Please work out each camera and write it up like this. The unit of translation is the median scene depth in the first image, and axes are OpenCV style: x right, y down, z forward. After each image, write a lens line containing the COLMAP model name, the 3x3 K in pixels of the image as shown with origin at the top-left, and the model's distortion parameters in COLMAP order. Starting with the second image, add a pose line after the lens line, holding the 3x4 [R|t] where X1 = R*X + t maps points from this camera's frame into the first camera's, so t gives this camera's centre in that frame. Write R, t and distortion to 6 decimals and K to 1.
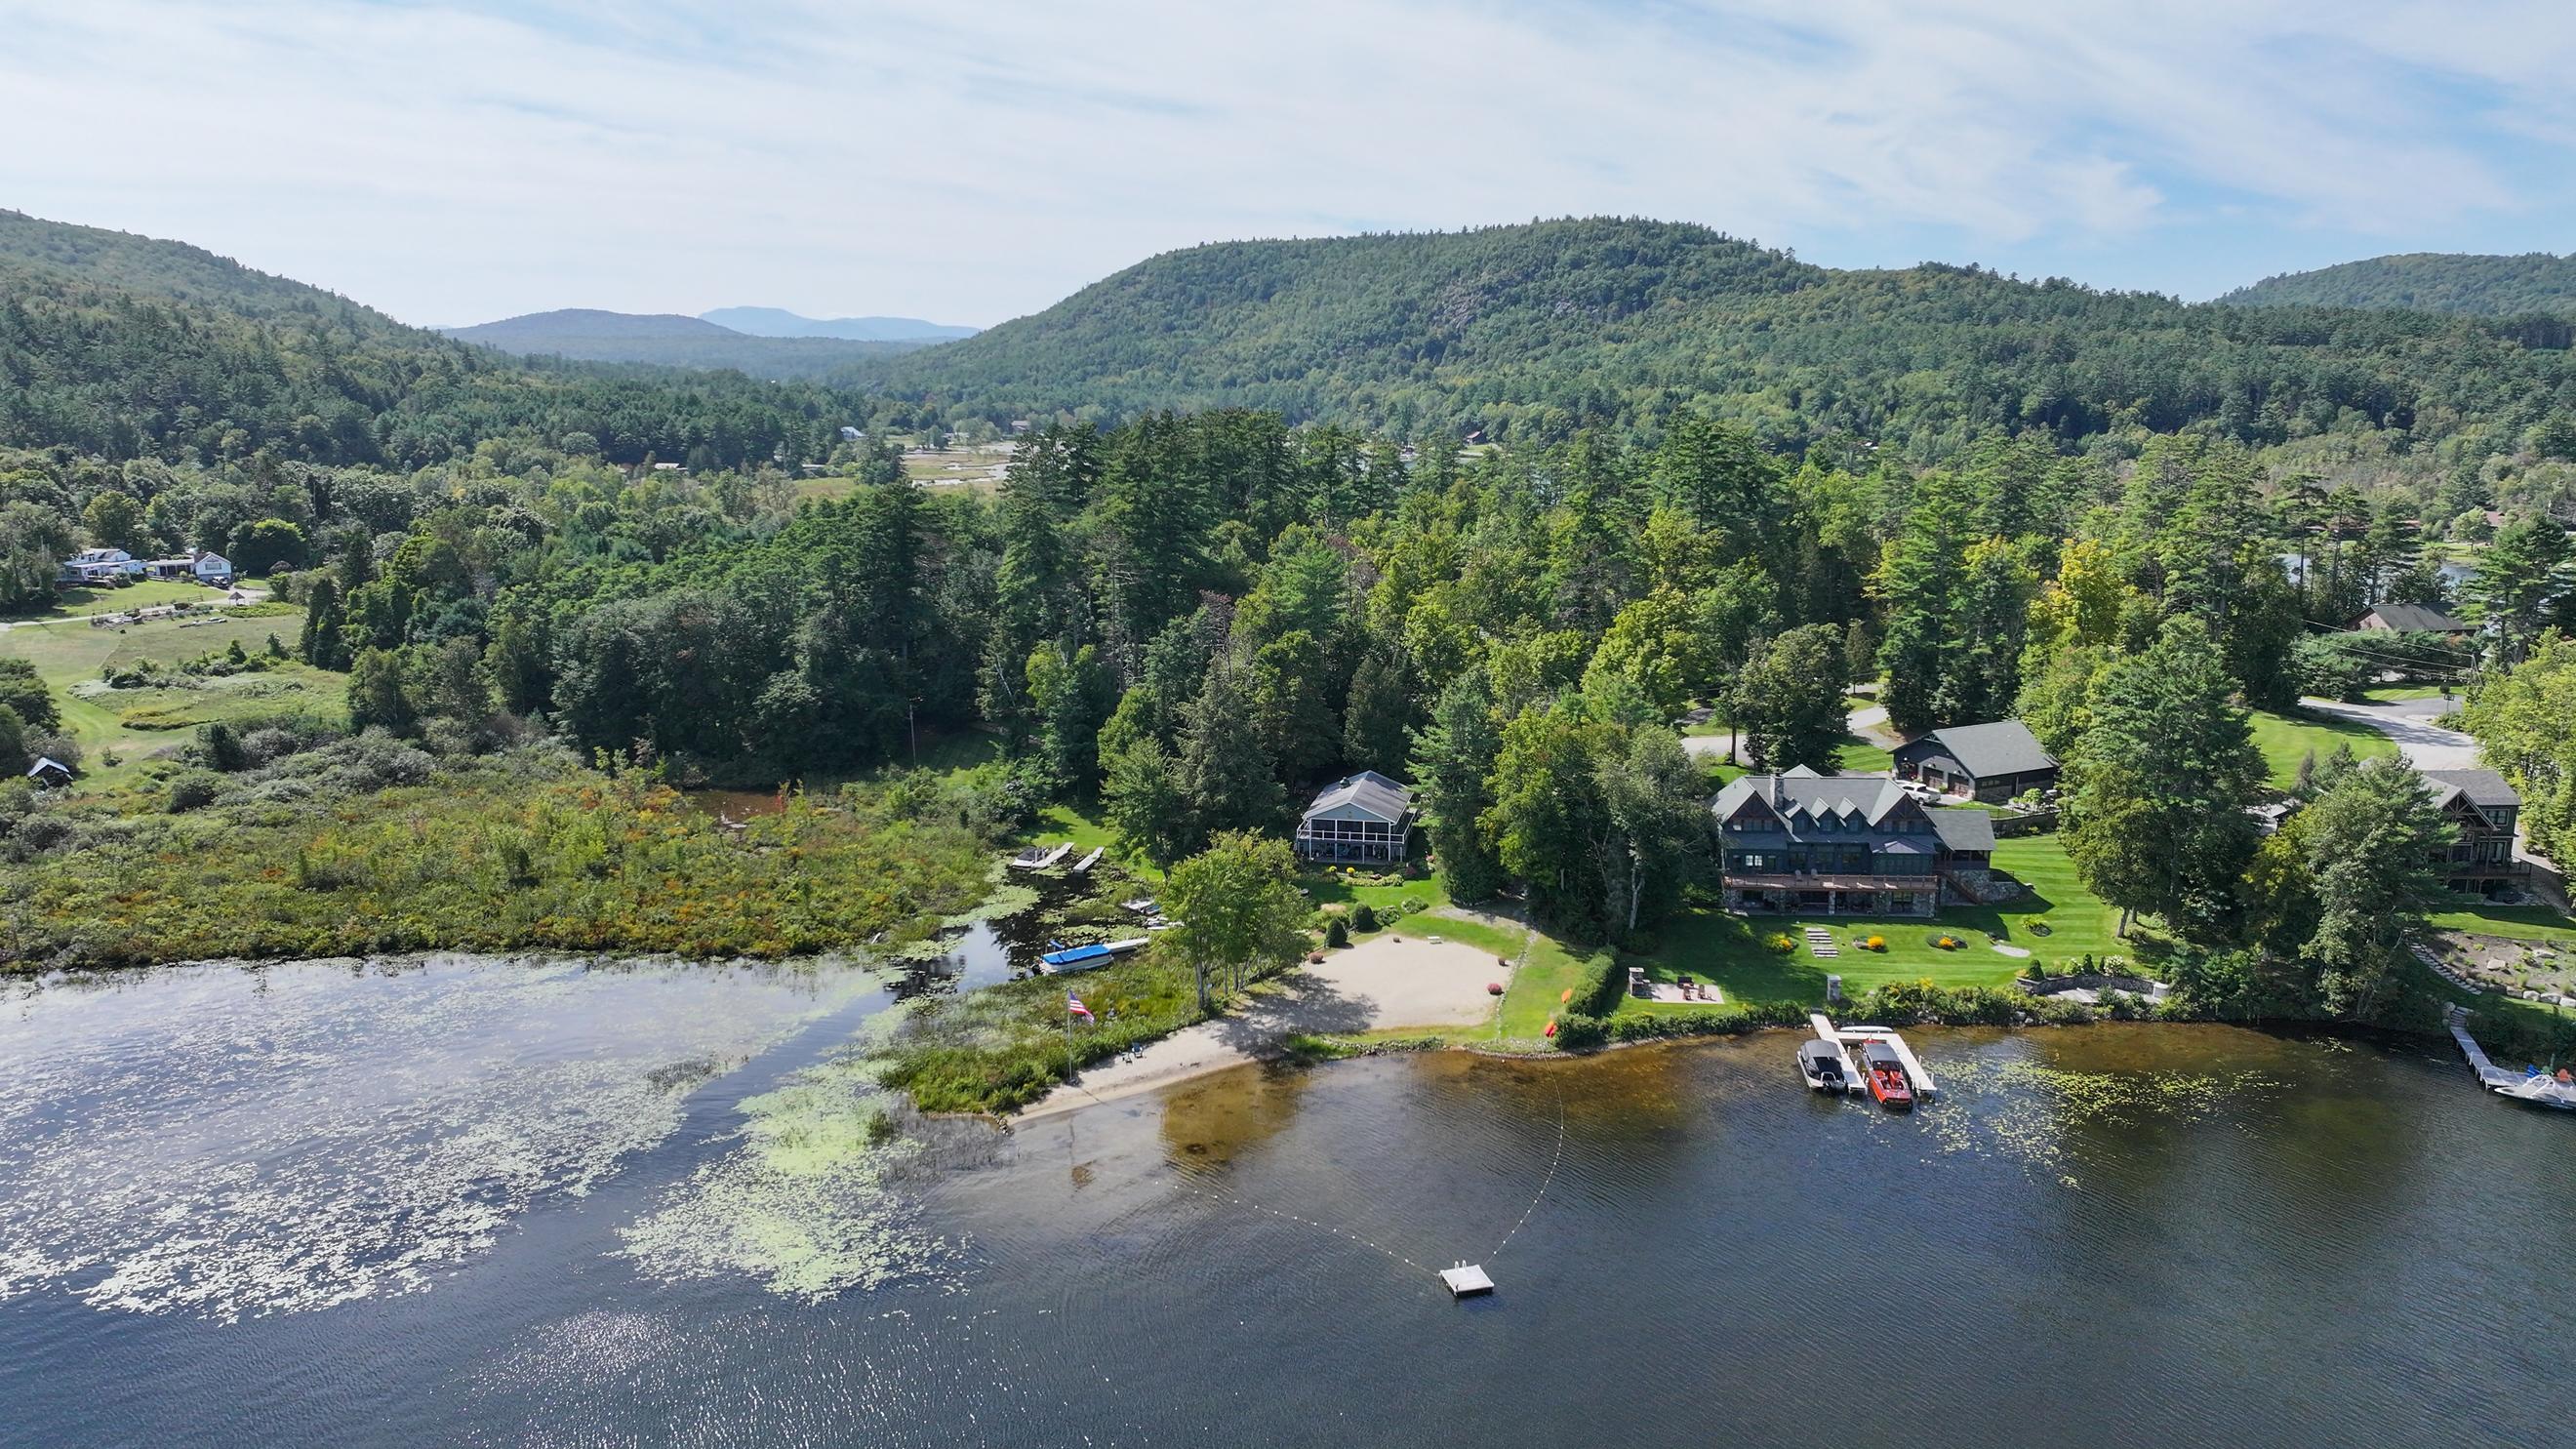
lens RADIAL K [[1791.1, 0, 1288.2], [0, 1791.1, 724.4], [0, 0, 1]] dist [0.000132, 0.009093]
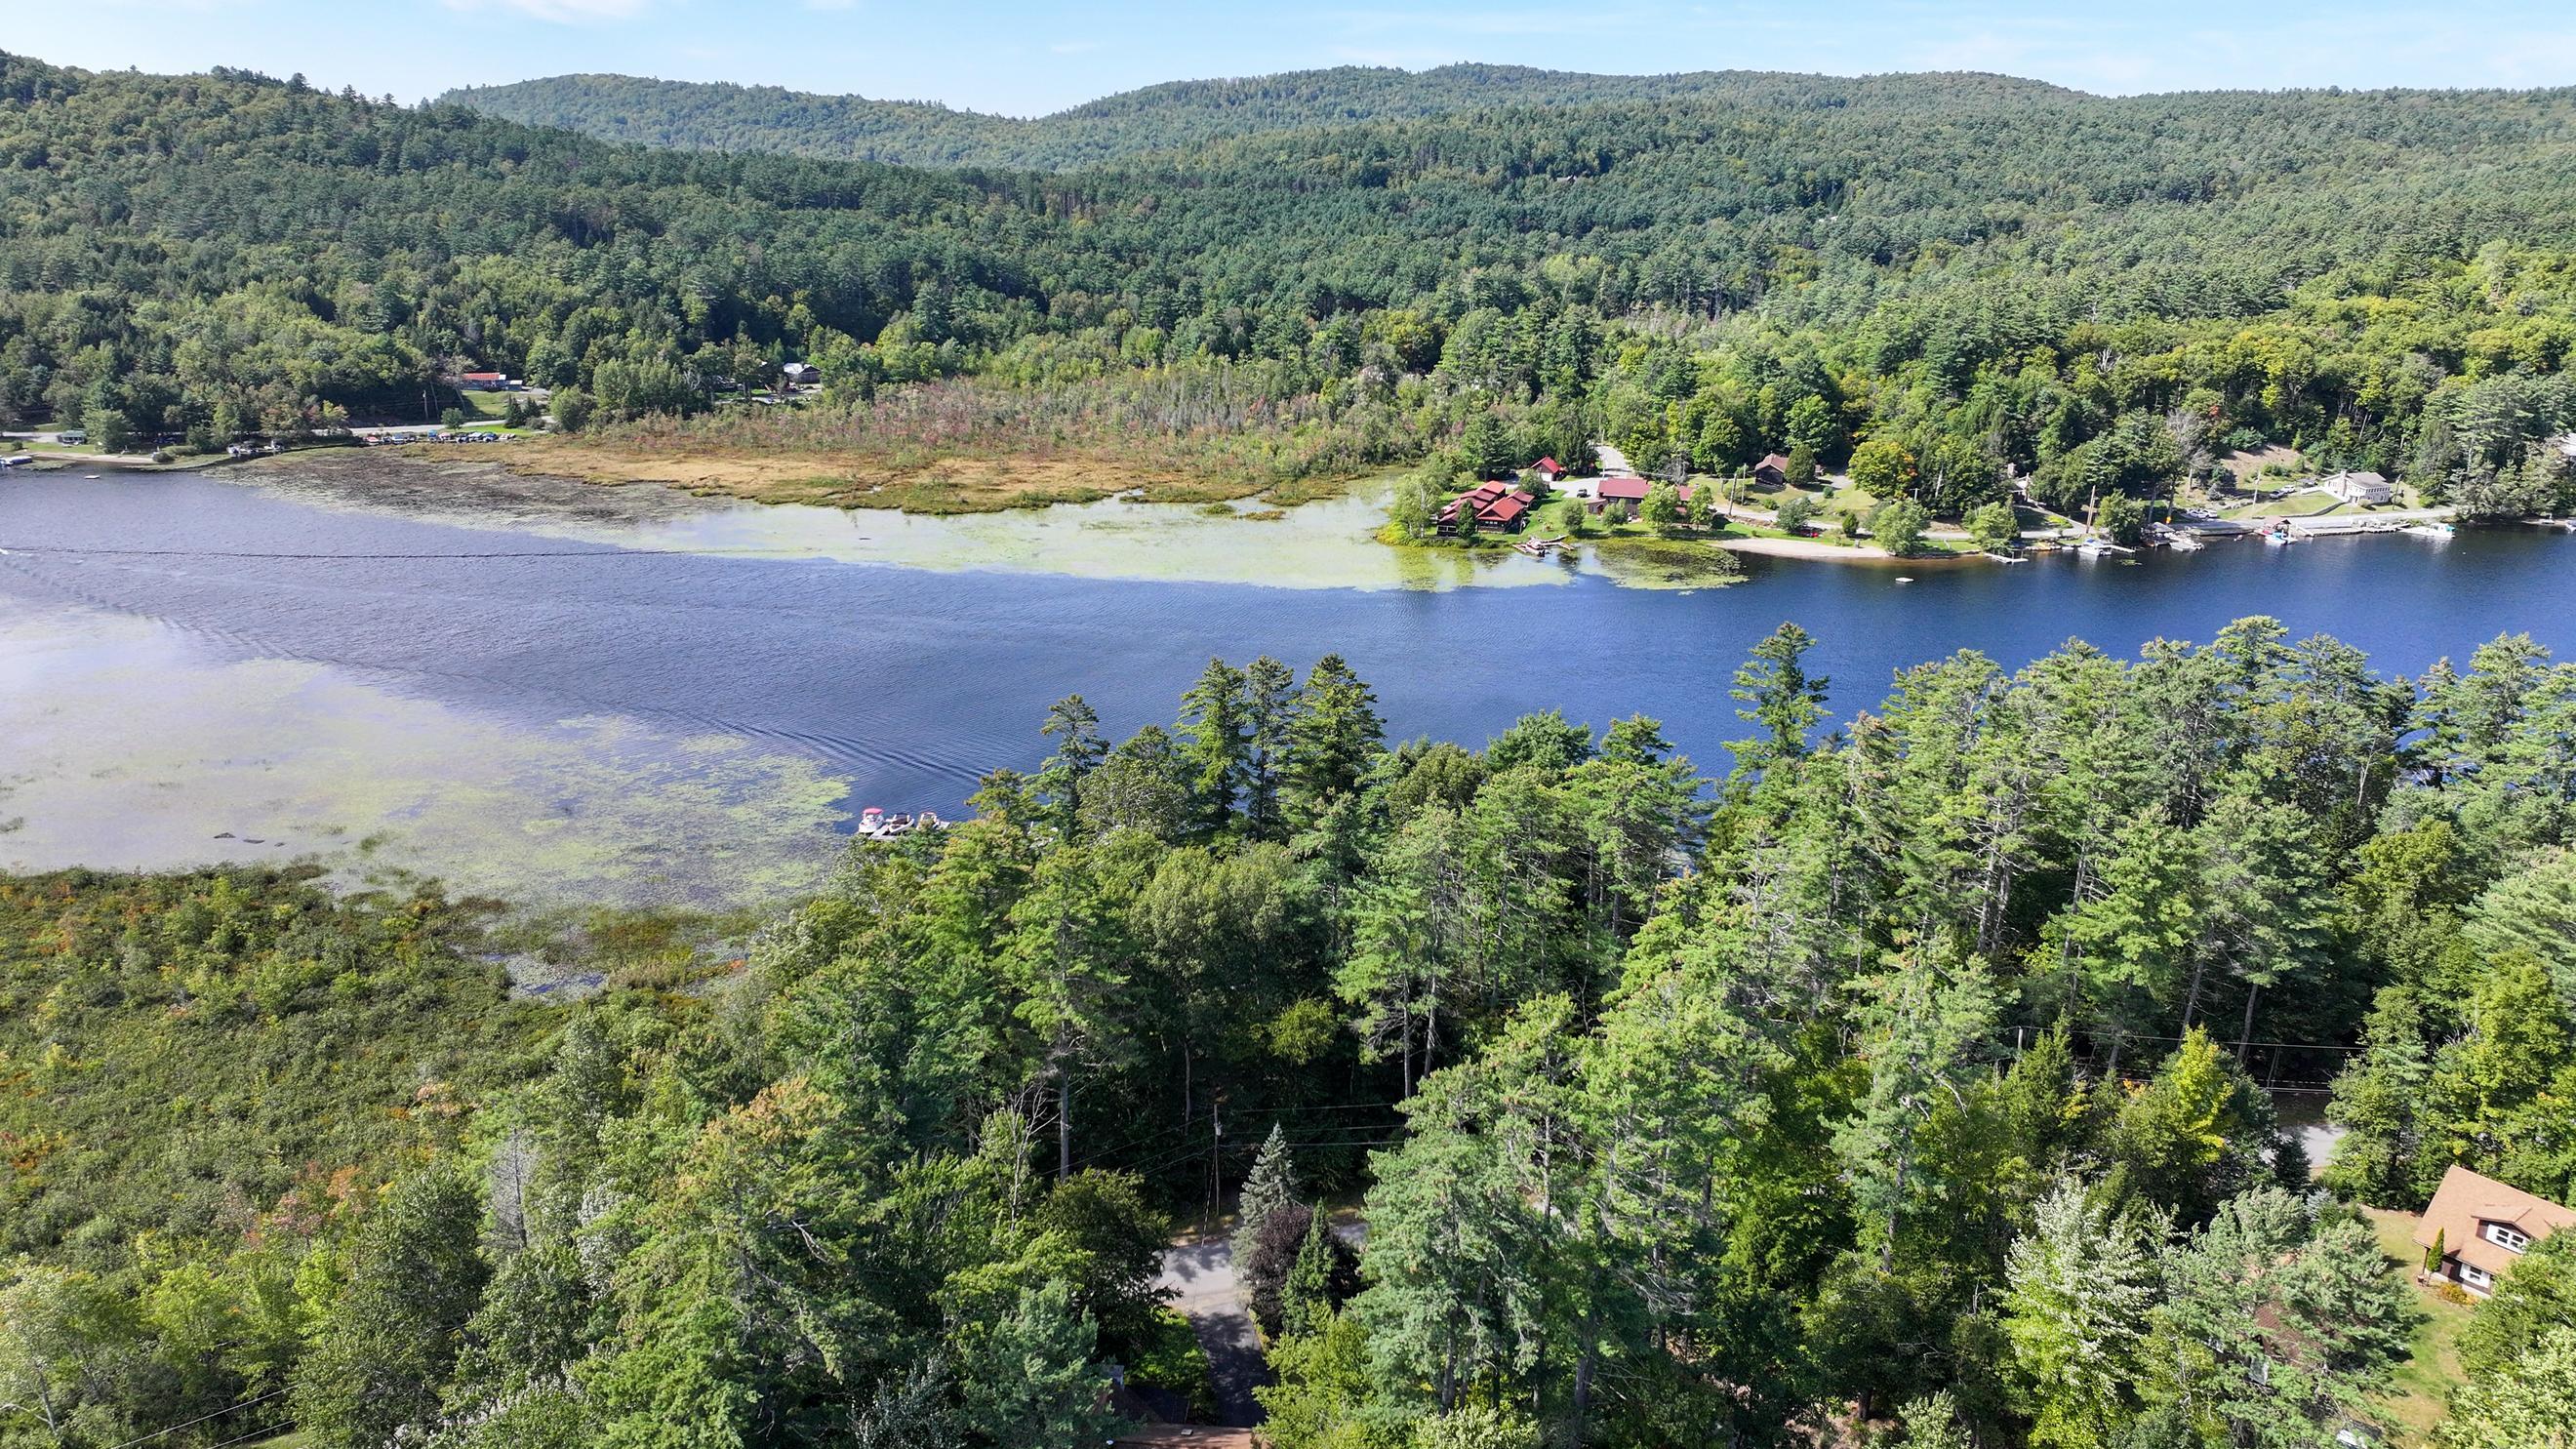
lens RADIAL K [[1791.1, 0, 1276.7], [0, 1791.1, 715.1], [0, 0, 1]] dist [0.000132, 0.009093]
pose [[0.556603, -0.232311, 0.797637, -0.294628], [0.150493, 0.972418, 0.178199, -0.395770], [-0.817034, 0.020853, 0.576212, 1.363555]]
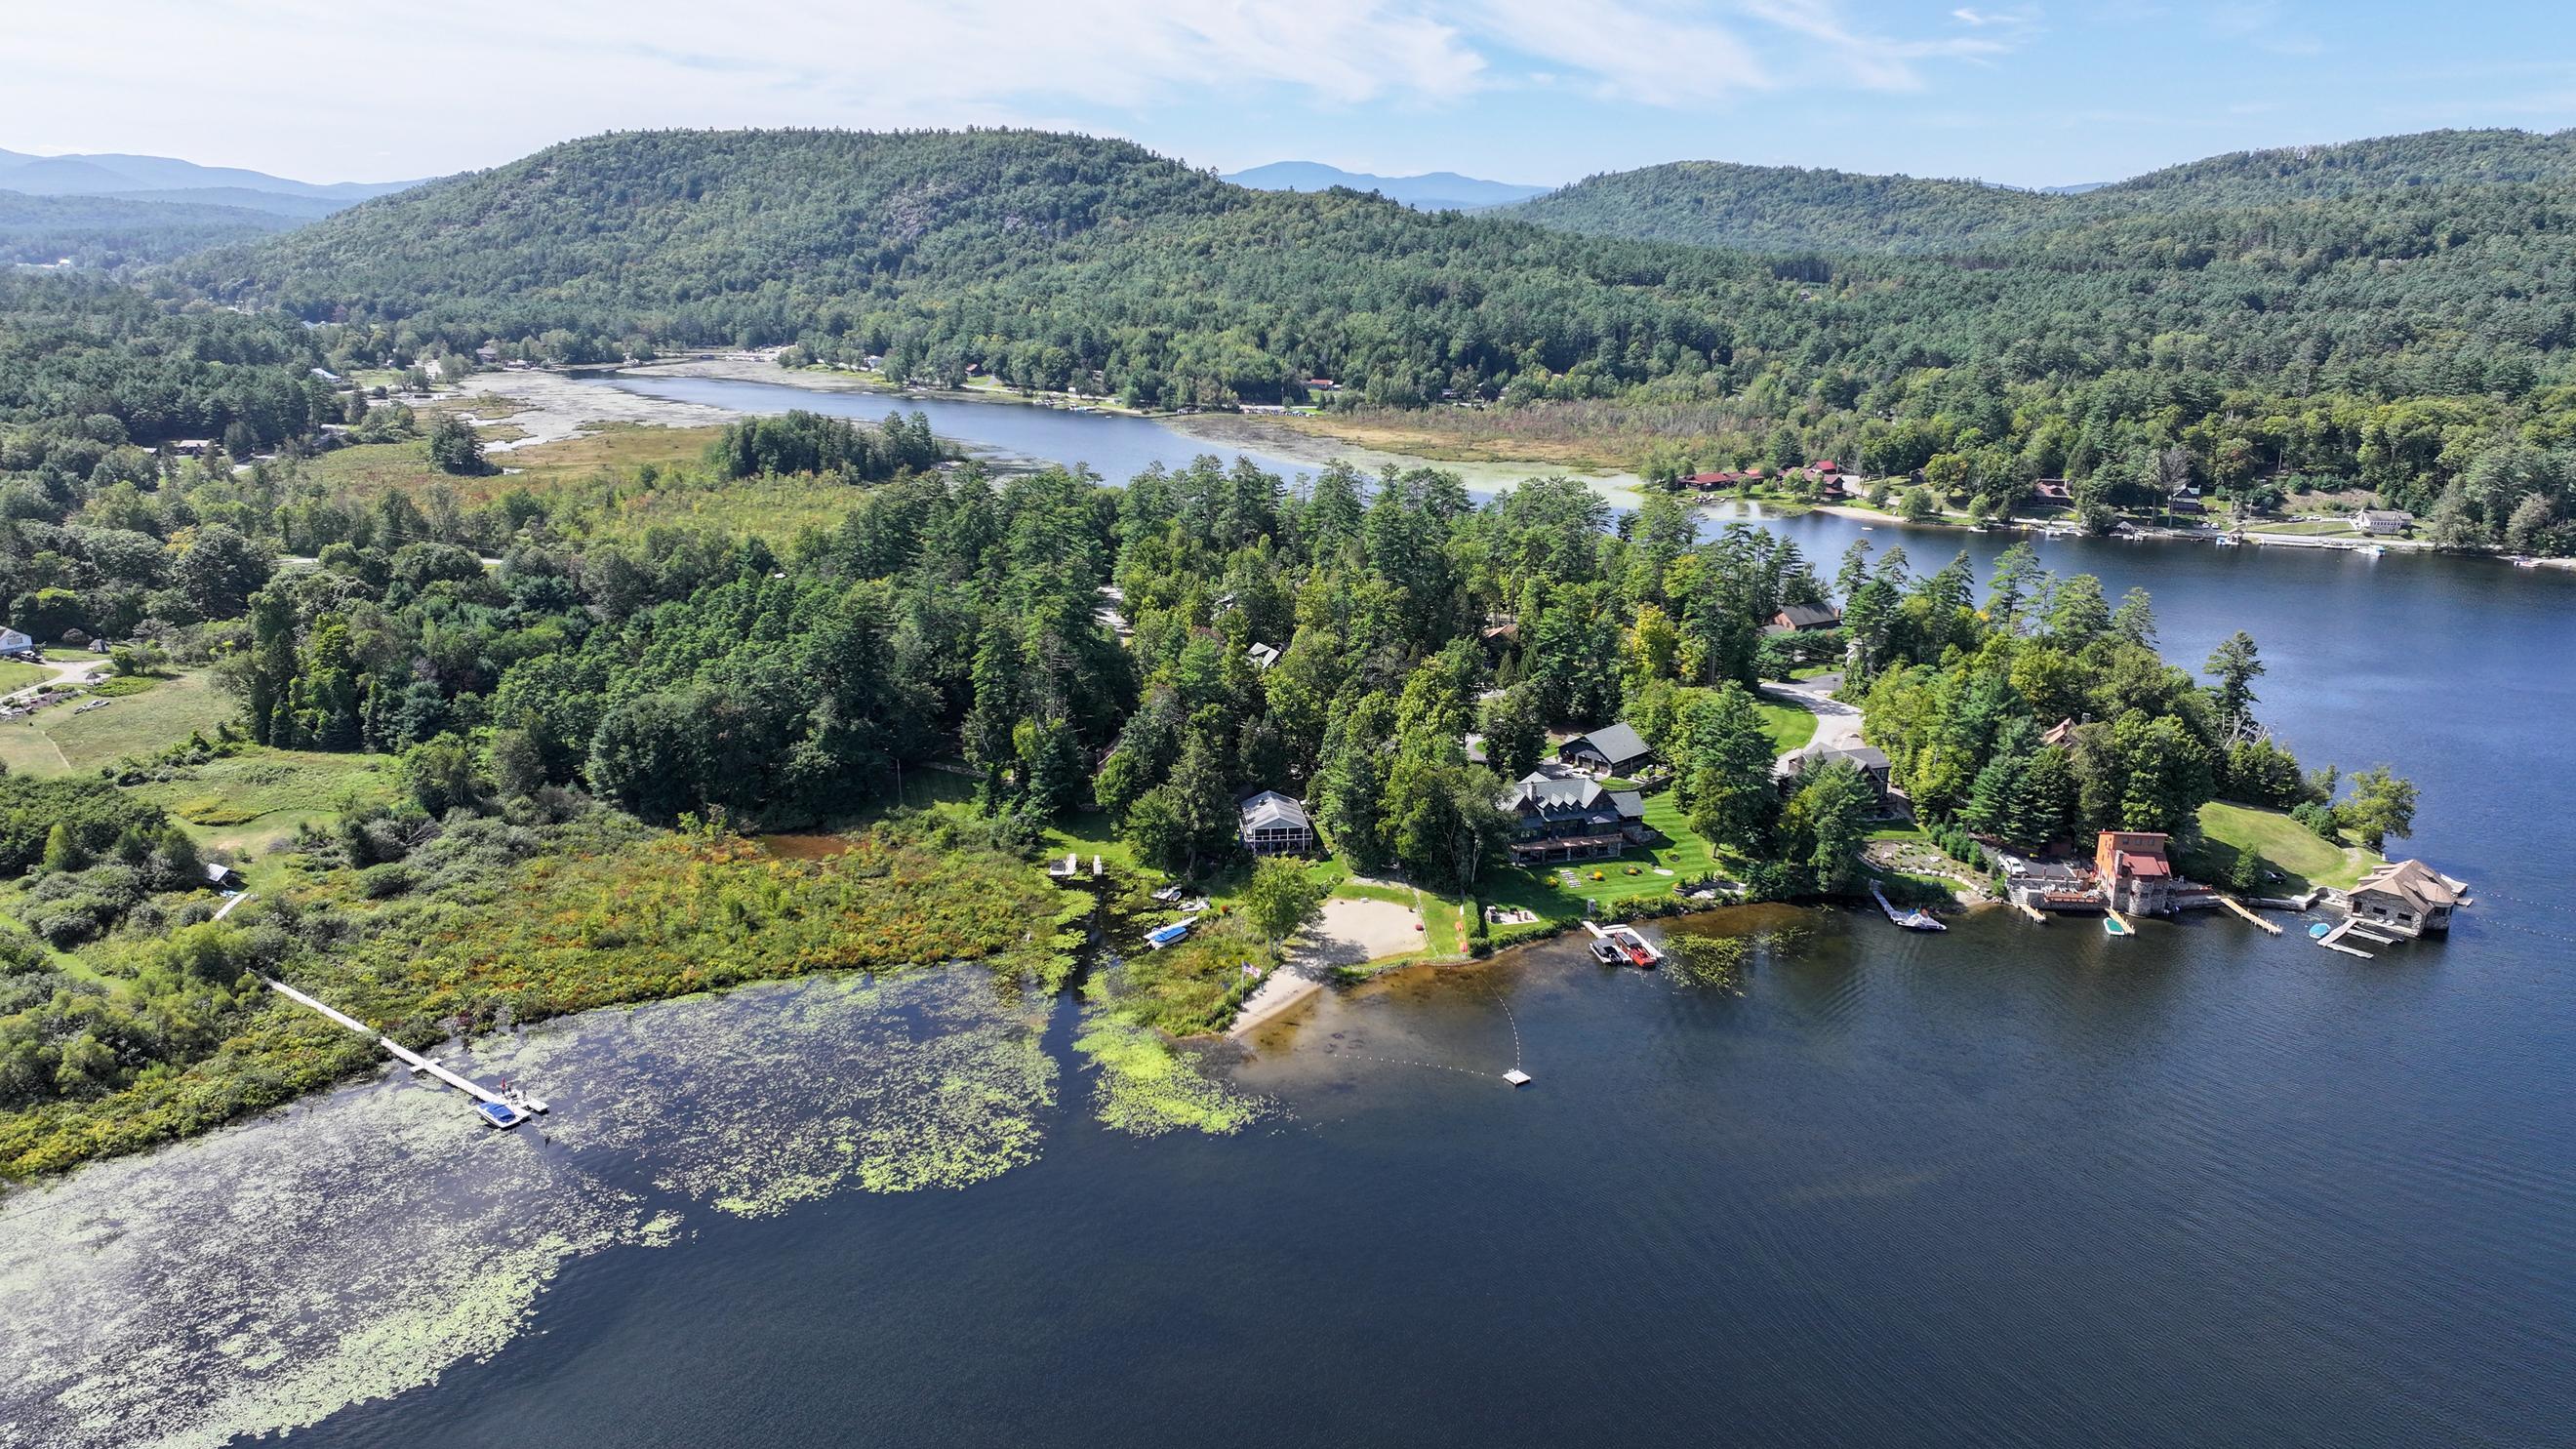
lens RADIAL K [[1791.1, 0, 1280.4], [0, 1791.1, 736.0], [0, 0, 1]] dist [0.000132, 0.009093]
pose [[0.944039, -0.084024, 0.318951, -0.362908], [0.056889, 0.993995, 0.093475, -0.138244], [-0.324890, -0.070099, 0.943150, -0.398758]]
